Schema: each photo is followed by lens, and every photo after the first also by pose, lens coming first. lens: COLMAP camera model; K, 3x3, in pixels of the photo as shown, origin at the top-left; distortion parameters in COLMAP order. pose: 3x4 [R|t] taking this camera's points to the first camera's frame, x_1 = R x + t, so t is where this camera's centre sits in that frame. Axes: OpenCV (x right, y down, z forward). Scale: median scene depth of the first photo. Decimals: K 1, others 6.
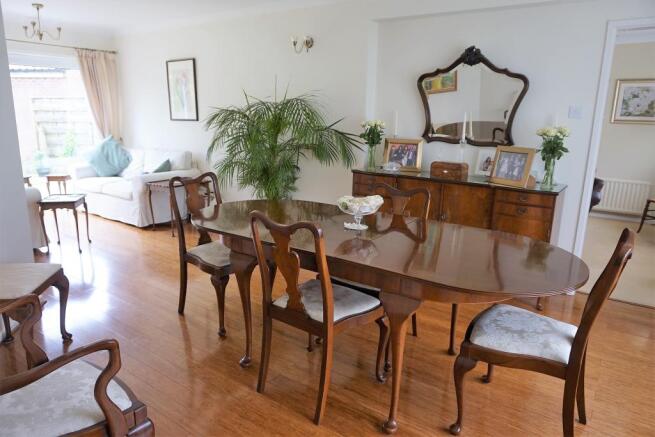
lens RADIAL K [[442.3, 0, 327.5], [0, 442.3, 218.5], [0, 0, 1]] dist [-0.026833, 0.003875]
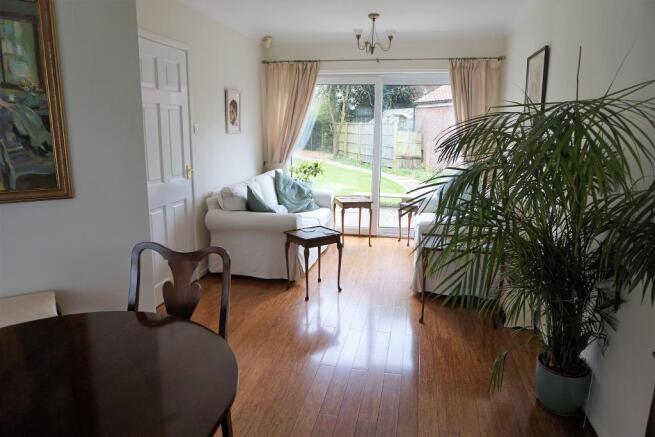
lens RADIAL K [[442.3, 0, 327.5], [0, 442.3, 218.5], [0, 0, 1]] dist [-0.026833, 0.003875]
pose [[0.396410, 0.167021, -0.902753, 0.146690], [-0.213336, 0.973154, 0.086368, -0.118860], [0.892943, 0.158352, 0.421400, 0.497710]]
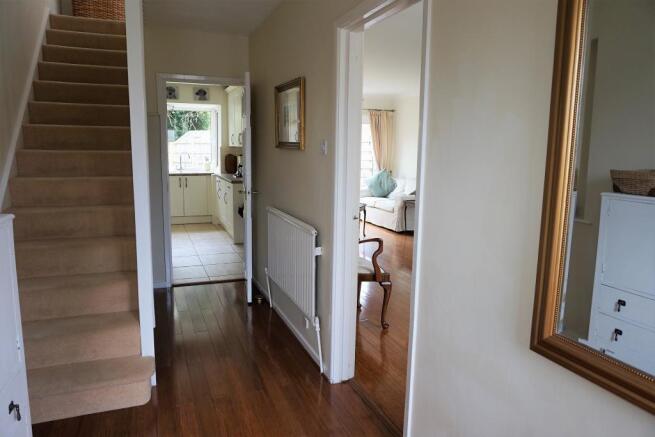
lens RADIAL K [[442.3, 0, 327.5], [0, 442.3, 218.5], [0, 0, 1]] dist [-0.026833, 0.003875]
pose [[0.840447, 0.073699, -0.536858, 0.136642], [-0.121285, 0.991158, -0.053807, 0.073171], [0.528146, 0.110335, 0.841955, -0.295518]]
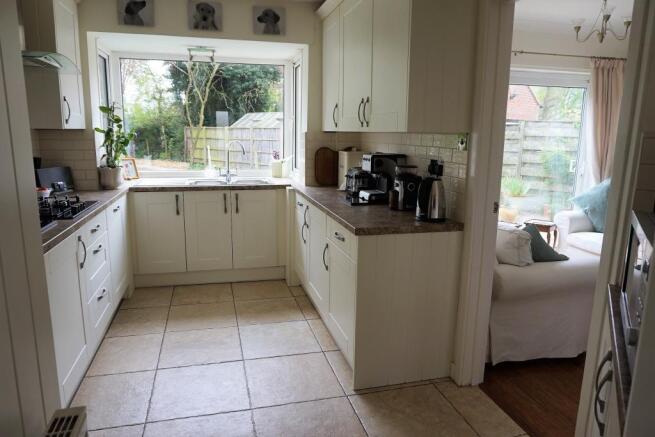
lens RADIAL K [[442.3, 0, 327.5], [0, 442.3, 218.5], [0, 0, 1]] dist [-0.026833, 0.003875]
pose [[0.765641, 0.107106, -0.634289, -0.435387], [-0.143577, 0.989620, -0.006204, -0.052680], [0.627040, 0.095819, 0.773071, 0.177865]]
